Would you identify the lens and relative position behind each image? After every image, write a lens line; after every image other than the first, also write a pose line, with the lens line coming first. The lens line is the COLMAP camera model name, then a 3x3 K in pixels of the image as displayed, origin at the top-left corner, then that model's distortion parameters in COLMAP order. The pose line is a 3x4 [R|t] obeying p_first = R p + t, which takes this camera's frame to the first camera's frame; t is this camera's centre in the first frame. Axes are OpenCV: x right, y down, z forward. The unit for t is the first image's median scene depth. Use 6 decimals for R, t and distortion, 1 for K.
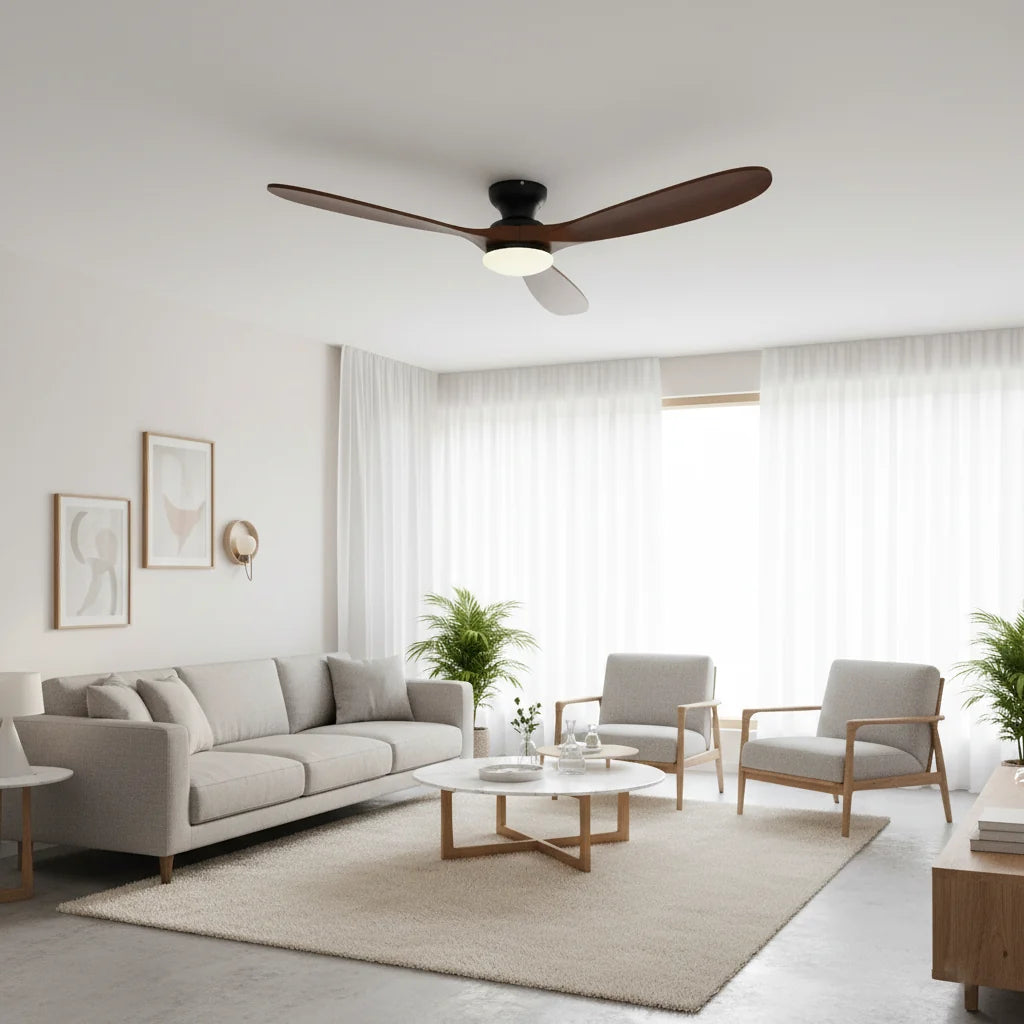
lens RADIAL K [[1082.4, 0, 512.0], [0, 1082.4, 512.0], [0, 0, 1]] dist [-0.076073, 0.024818]
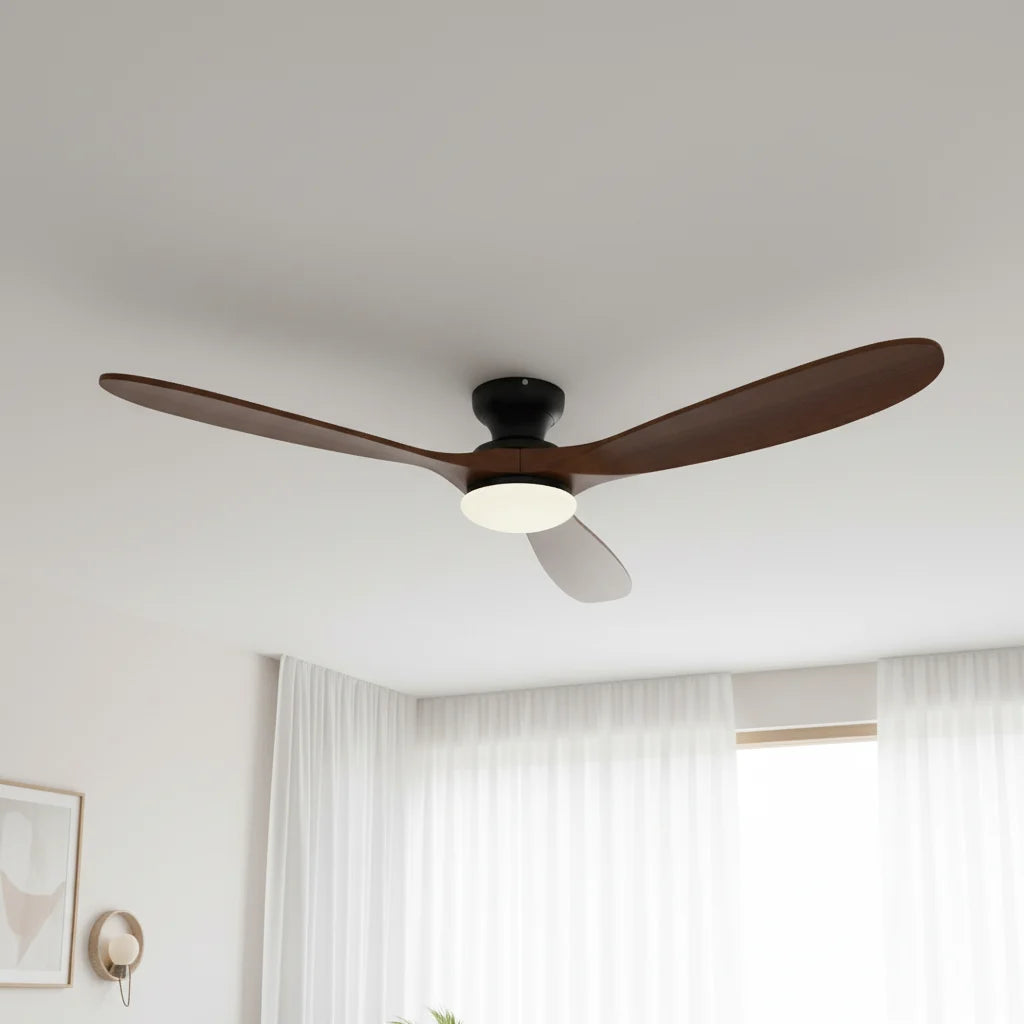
lens RADIAL K [[1082.4, 0, 512.0], [0, 1082.4, 512.0], [0, 0, 1]] dist [-0.076073, 0.024818]
pose [[0.999746, -0.003551, -0.022261, 0.010864], [-0.003217, 0.954936, -0.296793, -0.035458], [0.022312, 0.296789, 0.954682, 0.299820]]
